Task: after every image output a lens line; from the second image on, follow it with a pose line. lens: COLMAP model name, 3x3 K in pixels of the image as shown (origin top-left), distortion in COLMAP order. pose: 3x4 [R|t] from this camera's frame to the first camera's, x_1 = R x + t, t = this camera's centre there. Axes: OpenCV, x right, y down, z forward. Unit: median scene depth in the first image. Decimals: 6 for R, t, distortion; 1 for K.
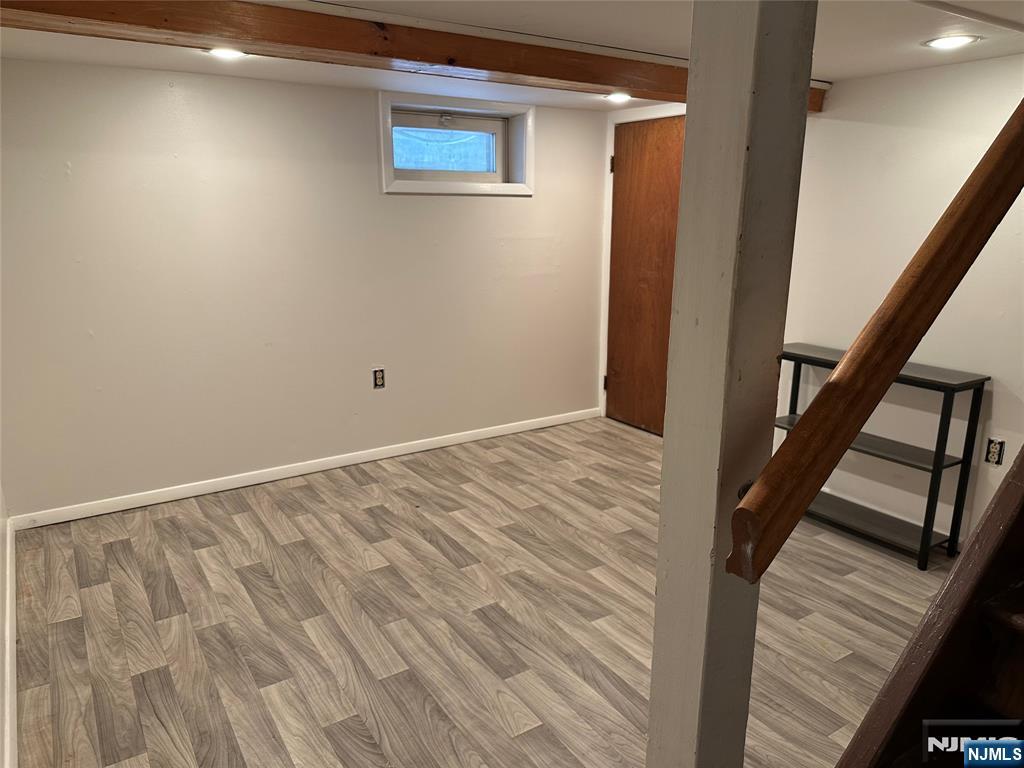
lens RADIAL K [[715.1, 0, 511.8], [0, 715.1, 384.5], [0, 0, 1]] dist [0.020174, -0.016947]
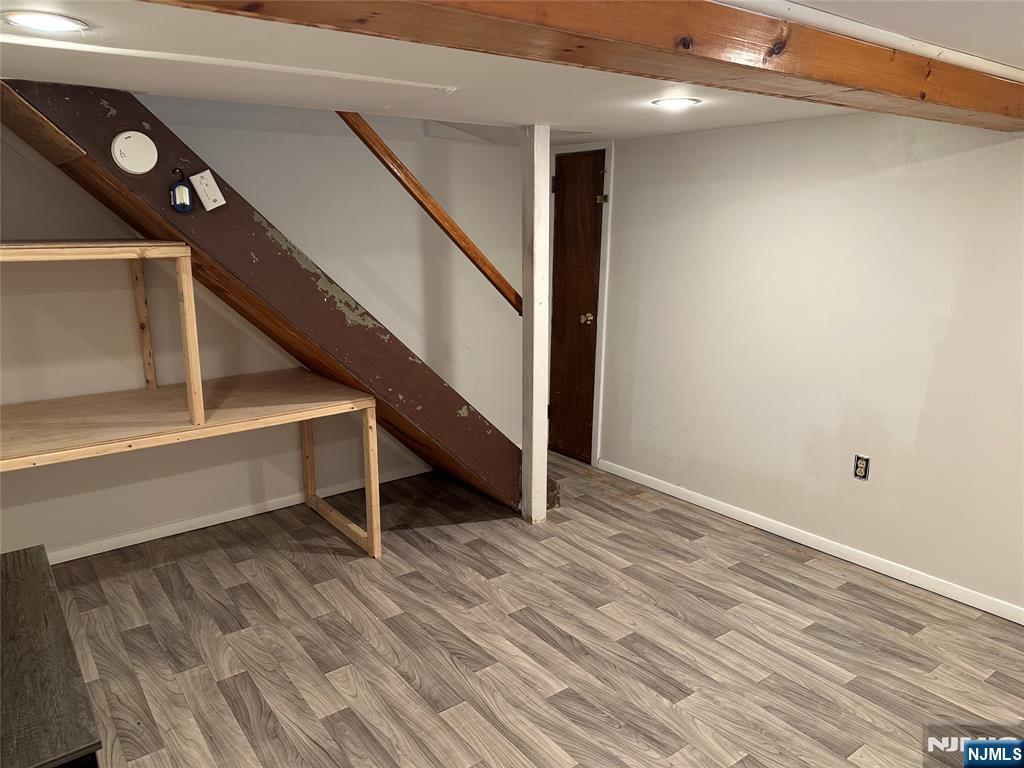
lens RADIAL K [[715.1, 0, 511.3], [0, 715.1, 384.6], [0, 0, 1]] dist [0.020174, -0.016947]
pose [[-0.997811, 0.020320, -0.062933, 0.009017], [-0.009456, 0.898009, 0.439876, -0.486621], [0.065453, 0.439509, -0.895851, 1.785786]]
